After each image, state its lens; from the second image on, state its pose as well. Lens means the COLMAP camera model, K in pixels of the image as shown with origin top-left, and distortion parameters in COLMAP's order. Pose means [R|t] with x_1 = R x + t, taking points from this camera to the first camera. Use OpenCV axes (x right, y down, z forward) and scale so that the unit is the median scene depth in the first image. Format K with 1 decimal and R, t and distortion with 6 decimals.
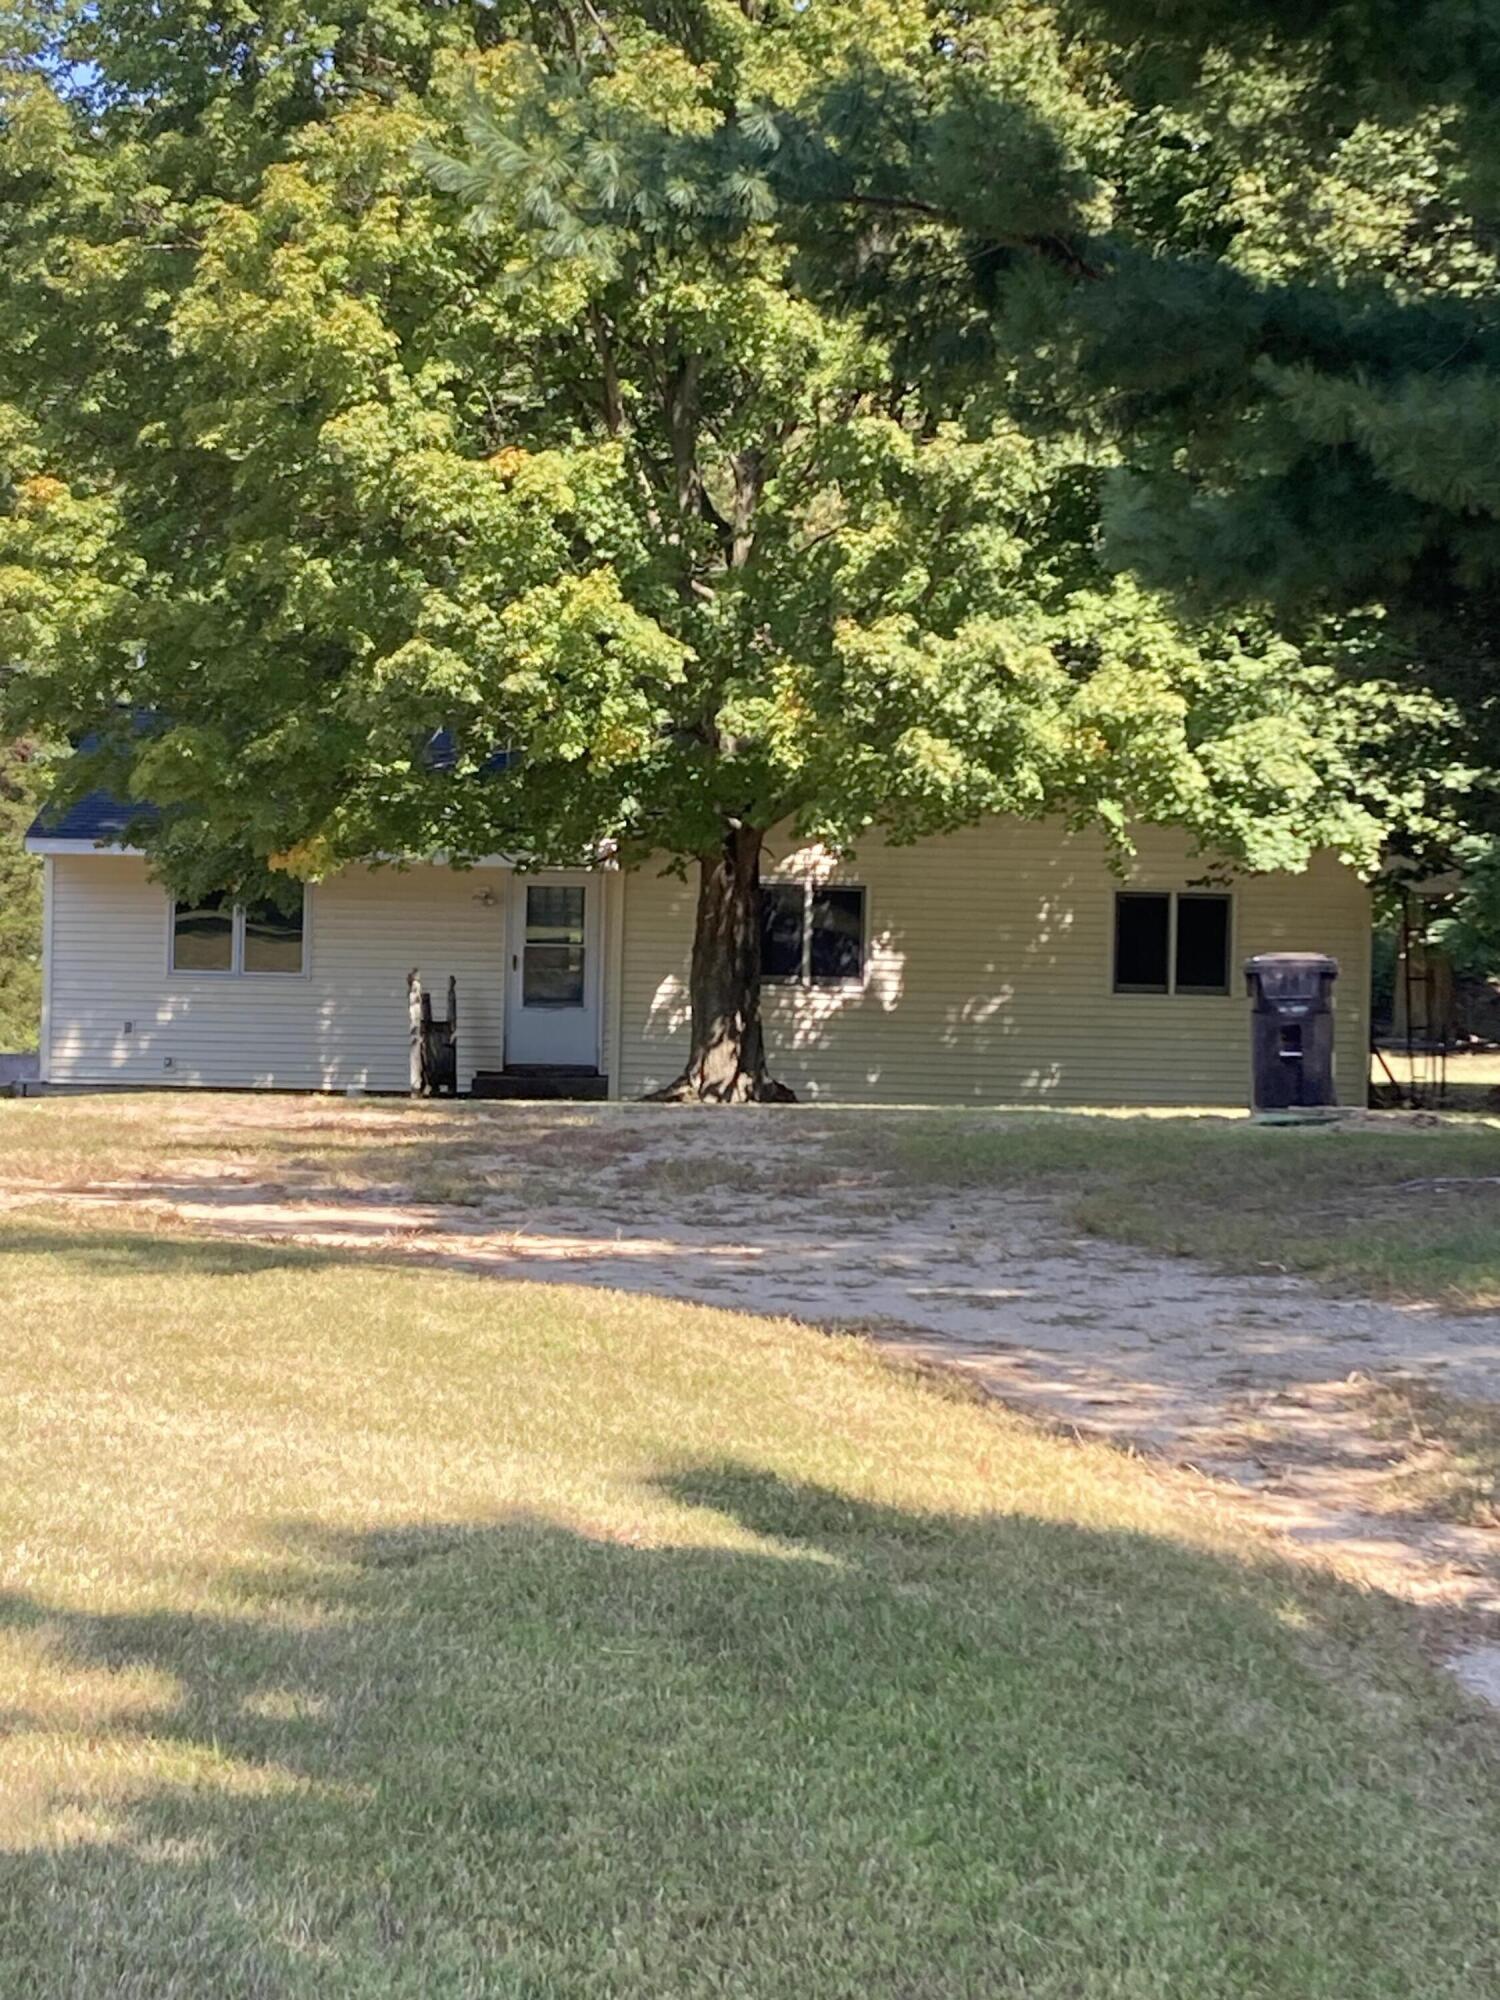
lens RADIAL K [[4560.5, 0, 751.2], [0, 4560.5, 1000.5], [0, 0, 1]] dist [0.020664, 0.000000]
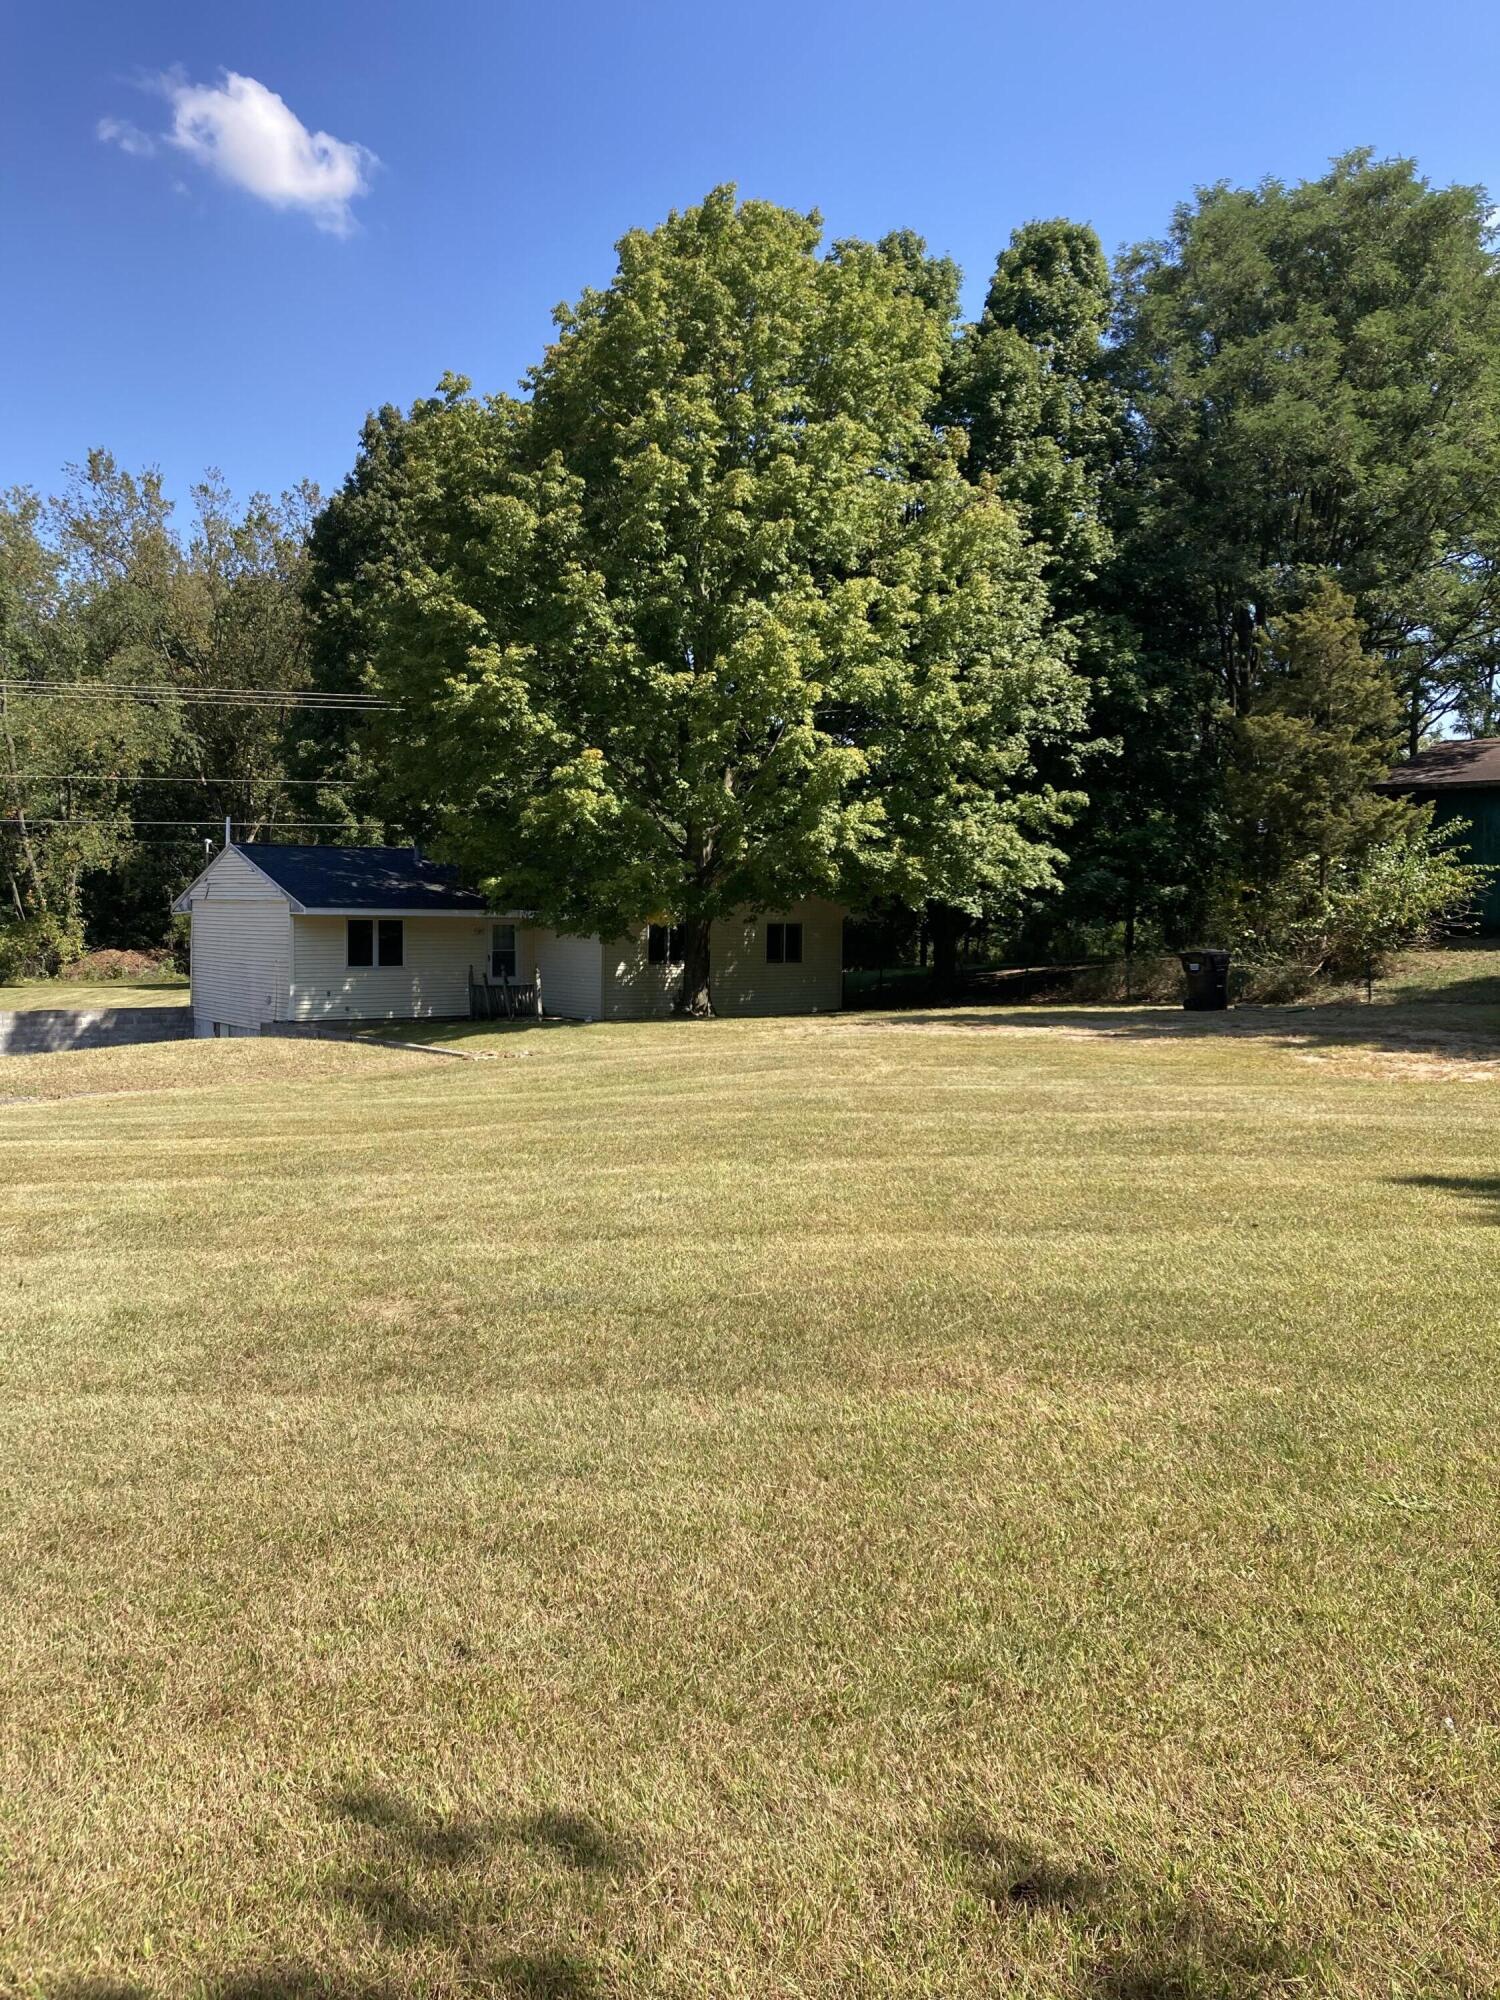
lens RADIAL K [[1644.7, 0, 746.3], [0, 1644.7, 1011.8], [0, 0, 1]] dist [0.041642, -0.058518]
pose [[0.793179, -0.053211, 0.606659, -0.496201], [0.027894, 0.998304, 0.051093, -0.021995], [-0.608349, -0.023603, 0.793319, 0.269773]]
